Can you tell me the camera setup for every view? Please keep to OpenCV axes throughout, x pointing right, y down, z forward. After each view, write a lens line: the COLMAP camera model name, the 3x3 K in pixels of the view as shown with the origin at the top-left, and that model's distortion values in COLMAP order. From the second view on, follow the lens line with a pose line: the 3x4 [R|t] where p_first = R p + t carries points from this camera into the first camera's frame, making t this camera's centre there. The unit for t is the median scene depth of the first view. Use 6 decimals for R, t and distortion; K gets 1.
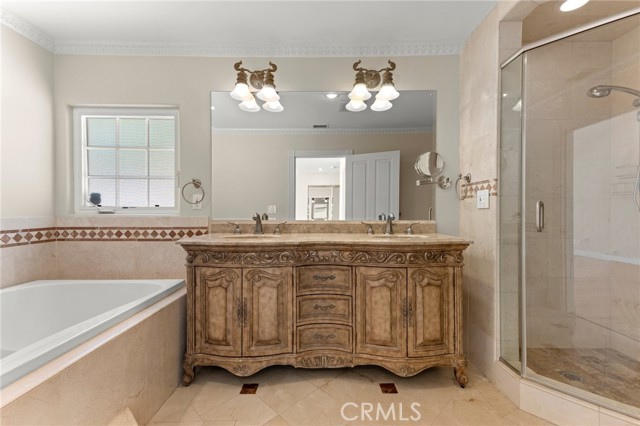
lens RADIAL K [[269.7, 0, 320.0], [0, 269.7, 213.0], [0, 0, 1]] dist [0.018442, -0.000304]
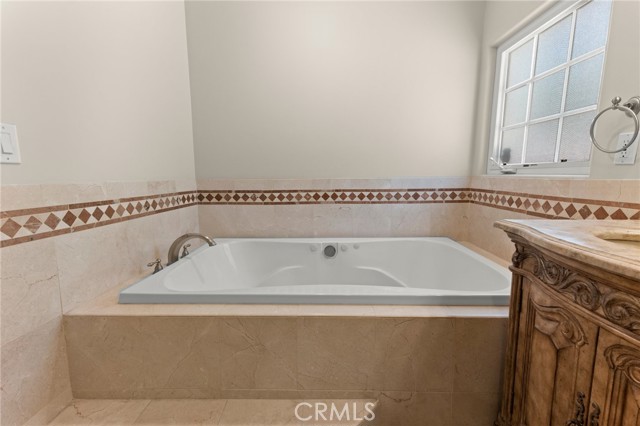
lens RADIAL K [[289.2, 0, 318.5], [0, 289.2, 210.8], [0, 0, 1]] dist [0.015842, -0.000059]
pose [[-0.028422, 0.125633, -0.991670, 0.076274], [-0.002654, 0.992057, 0.125758, 0.003823], [0.999592, 0.006206, -0.027863, 0.520029]]
